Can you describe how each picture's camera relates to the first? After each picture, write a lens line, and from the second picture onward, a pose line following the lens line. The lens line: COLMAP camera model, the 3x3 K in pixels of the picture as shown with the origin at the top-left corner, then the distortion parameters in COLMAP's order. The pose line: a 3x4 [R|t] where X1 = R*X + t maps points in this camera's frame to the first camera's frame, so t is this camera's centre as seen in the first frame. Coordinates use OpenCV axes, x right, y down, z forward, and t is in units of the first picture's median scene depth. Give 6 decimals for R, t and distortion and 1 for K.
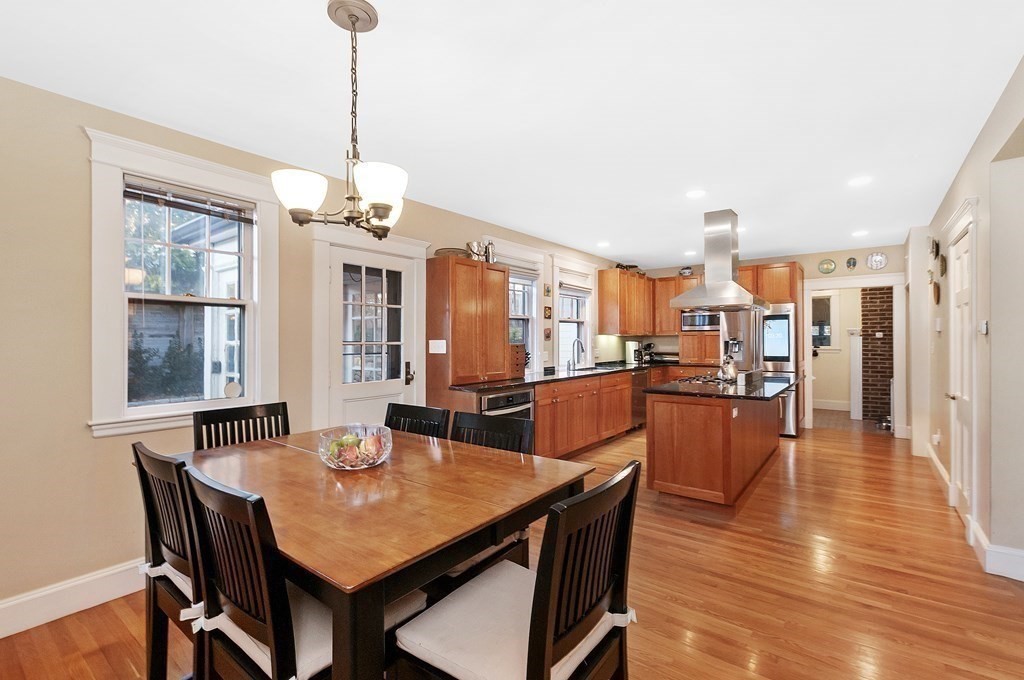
lens RADIAL K [[451.8, 0, 511.0], [0, 451.8, 338.1], [0, 0, 1]] dist [0.003775, -0.001740]
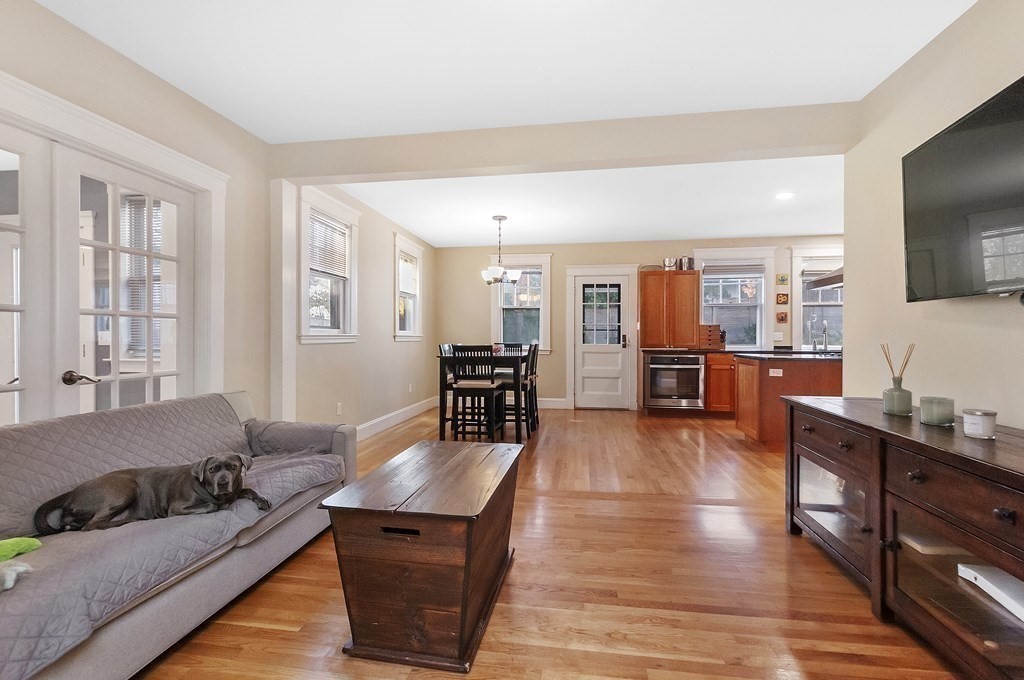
lens RADIAL K [[451.8, 0, 511.5], [0, 451.8, 337.4], [0, 0, 1]] dist [0.003775, -0.001740]
pose [[0.487398, 0.004792, -0.873167, 0.659533], [-0.003232, 0.999988, 0.003684, 0.034778], [0.873174, 0.001027, 0.487407, -0.141584]]
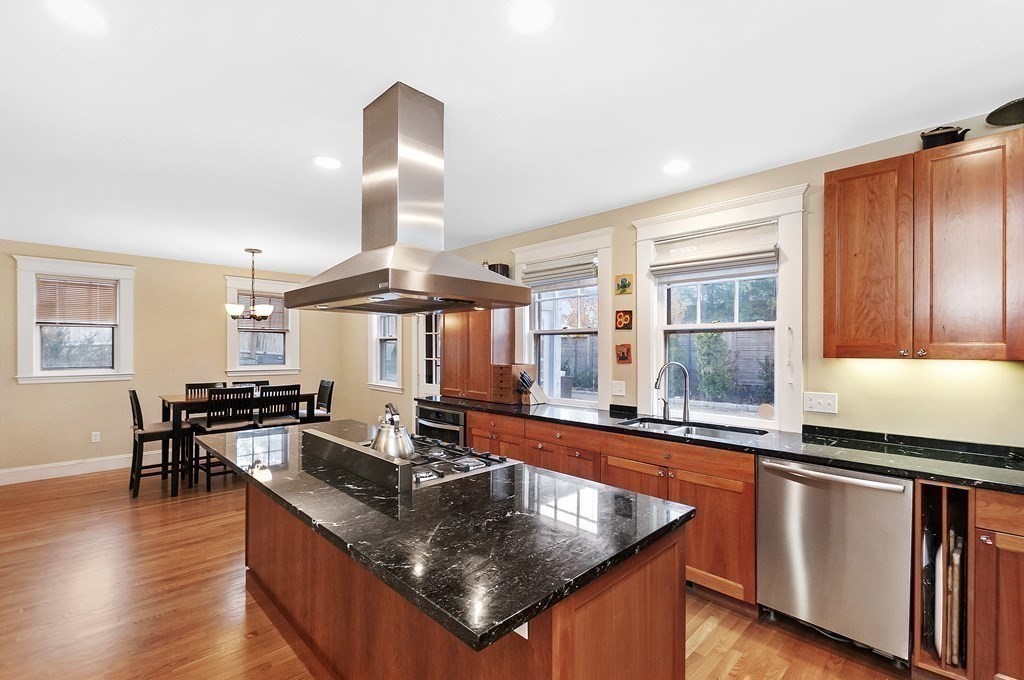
lens RADIAL K [[451.8, 0, 522.6], [0, 451.8, 344.3], [0, 0, 1]] dist [0.003775, -0.001740]
pose [[-0.123634, -0.004801, -0.992316, 0.641903], [-0.000472, 0.999988, -0.004779, -0.016647], [0.992328, -0.000122, -0.123635, 0.824351]]
